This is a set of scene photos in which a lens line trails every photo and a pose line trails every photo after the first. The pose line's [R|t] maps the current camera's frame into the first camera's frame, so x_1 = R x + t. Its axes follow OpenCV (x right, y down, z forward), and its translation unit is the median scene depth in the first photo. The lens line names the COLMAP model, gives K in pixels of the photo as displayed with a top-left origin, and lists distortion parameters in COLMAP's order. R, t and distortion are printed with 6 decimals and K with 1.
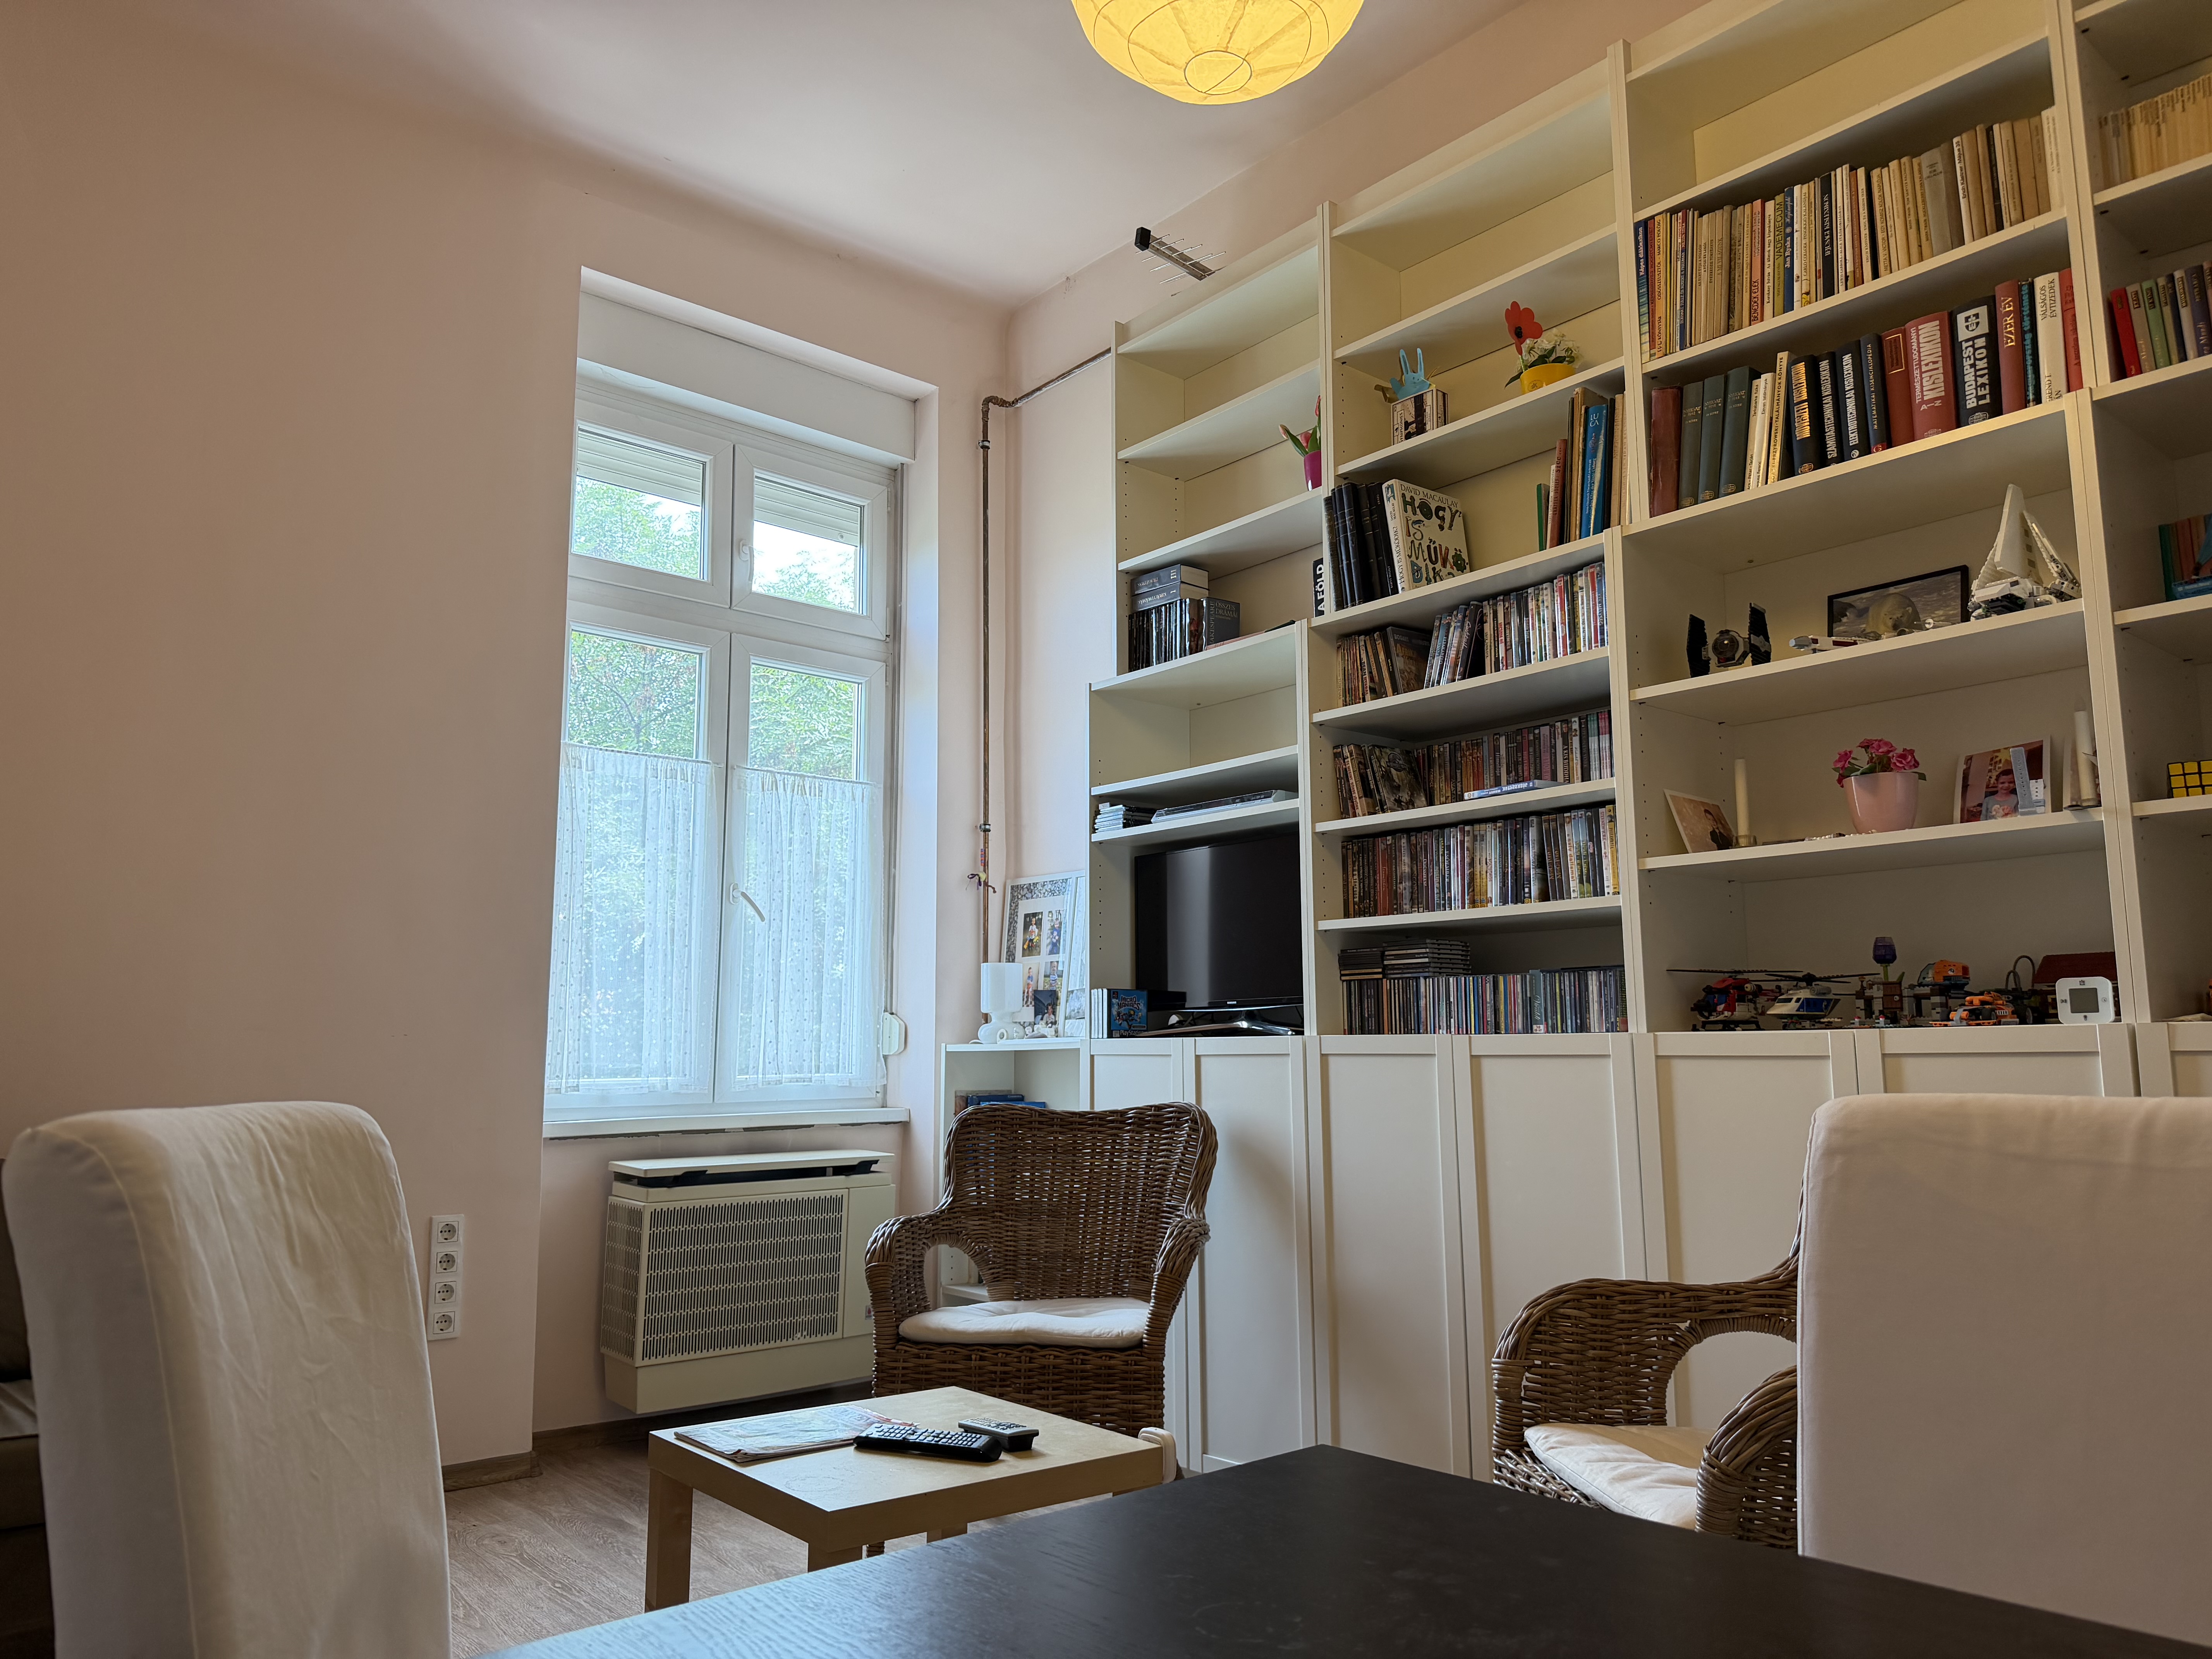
lens RADIAL K [[1529.1, 0, 1112.4], [0, 1529.1, 843.1], [0, 0, 1]] dist [0.082890, -0.129172]
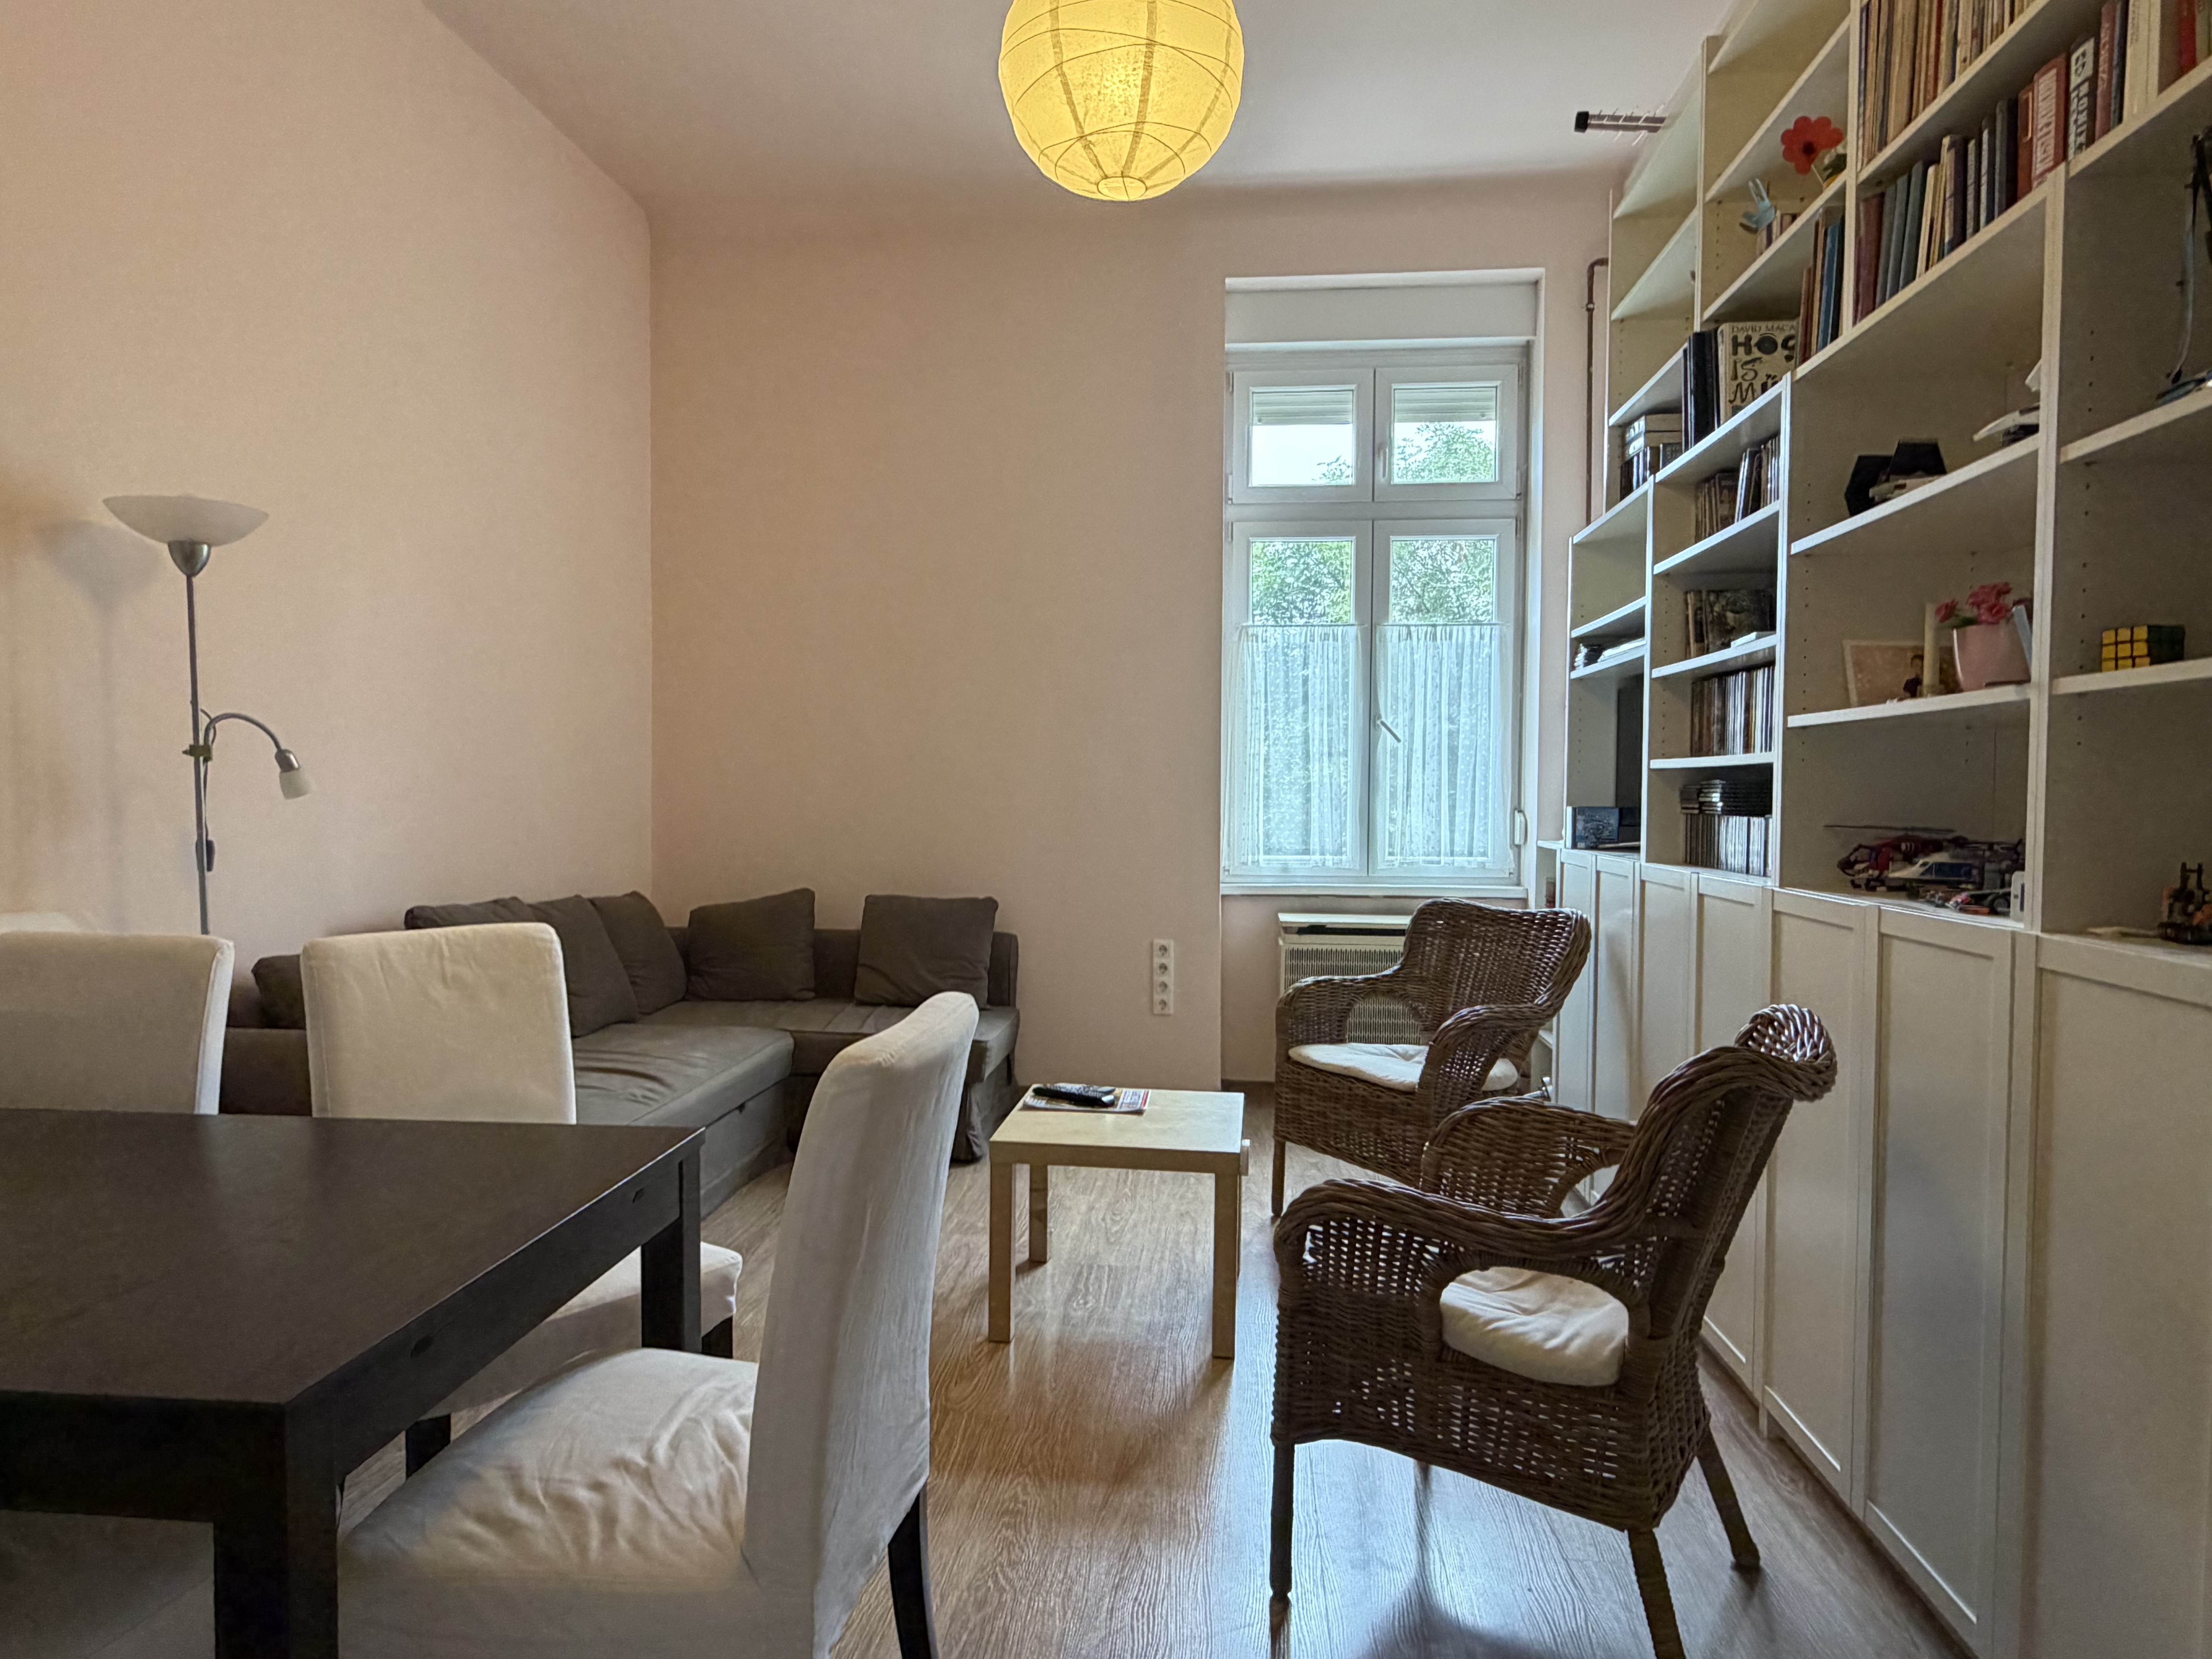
lens RADIAL K [[1280.8, 0, 1106.0], [0, 1280.8, 829.5], [0, 0, 1]] dist [-0.000885, 0.000233]
pose [[0.691342, 0.031081, -0.721859, 0.536583], [0.091119, 0.987347, 0.129779, -0.055339], [0.716759, -0.155496, 0.679762, 0.083603]]
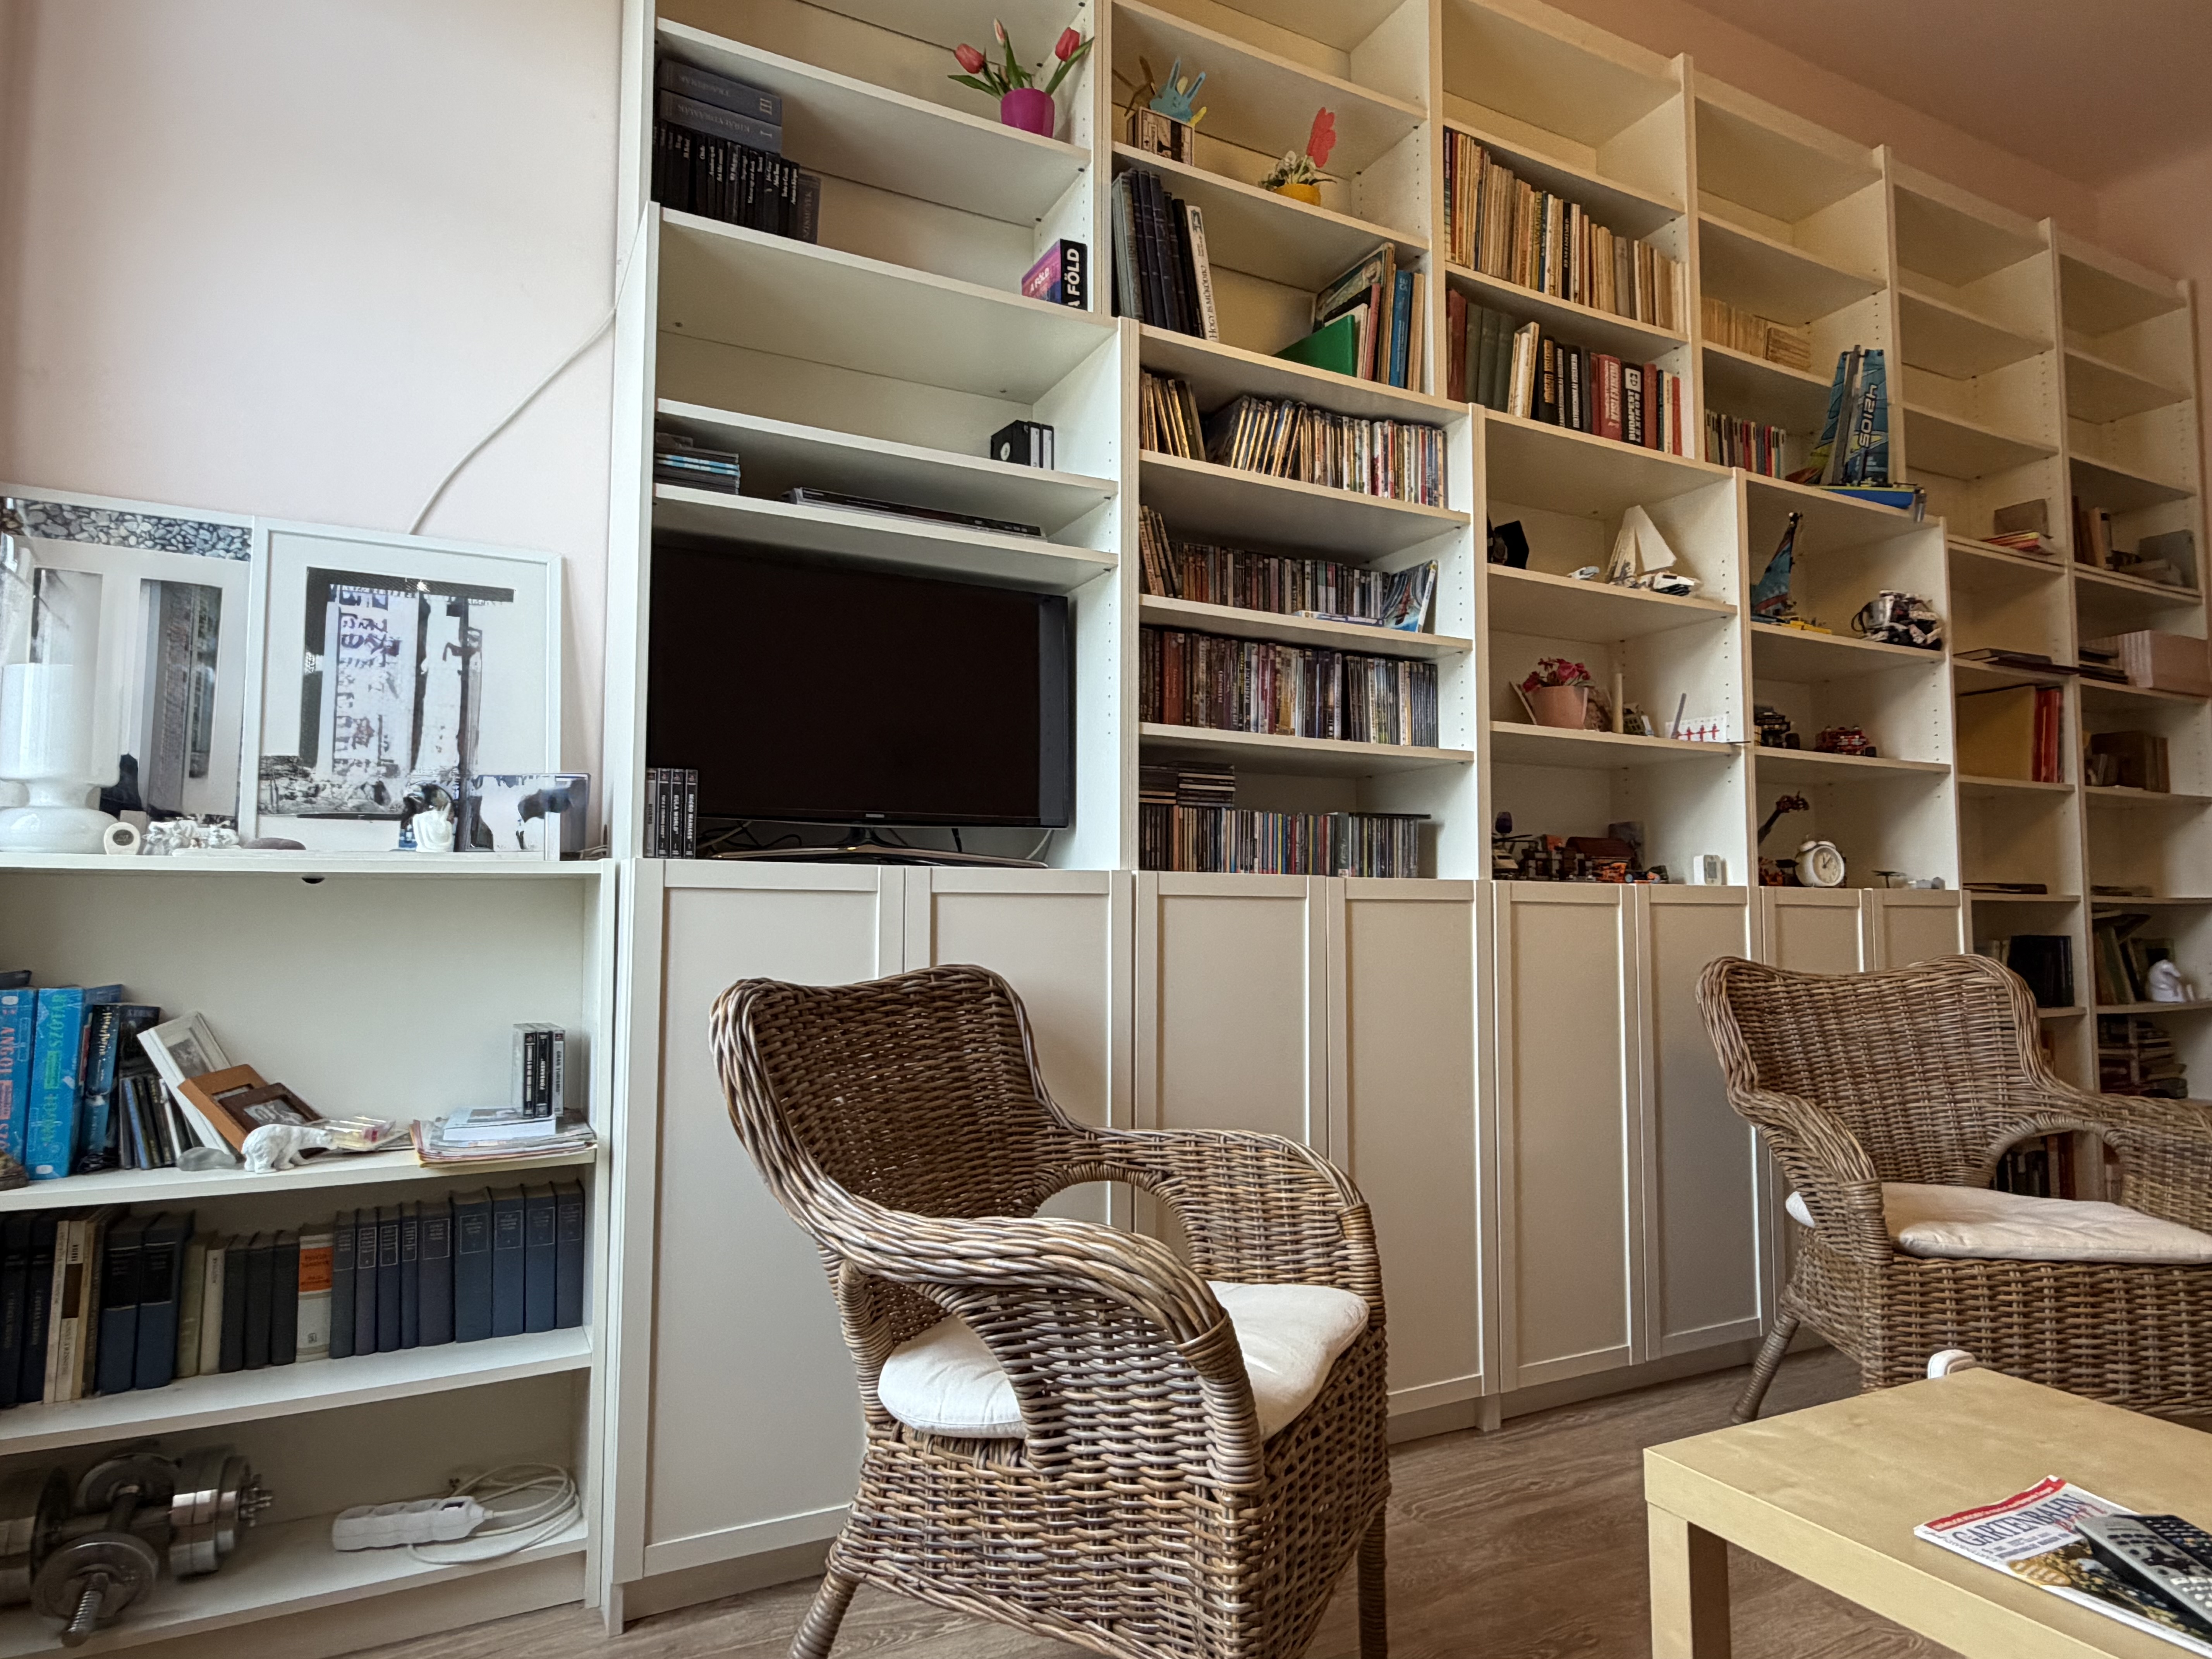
lens RADIAL K [[1280.8, 0, 1106.0], [0, 1280.8, 829.5], [0, 0, 1]] dist [-0.000885, 0.000233]
pose [[0.234593, 0.070040, 0.969567, -0.488248], [-0.141710, 0.989210, -0.037171, 0.131165], [-0.961709, -0.128677, 0.241987, 0.862477]]
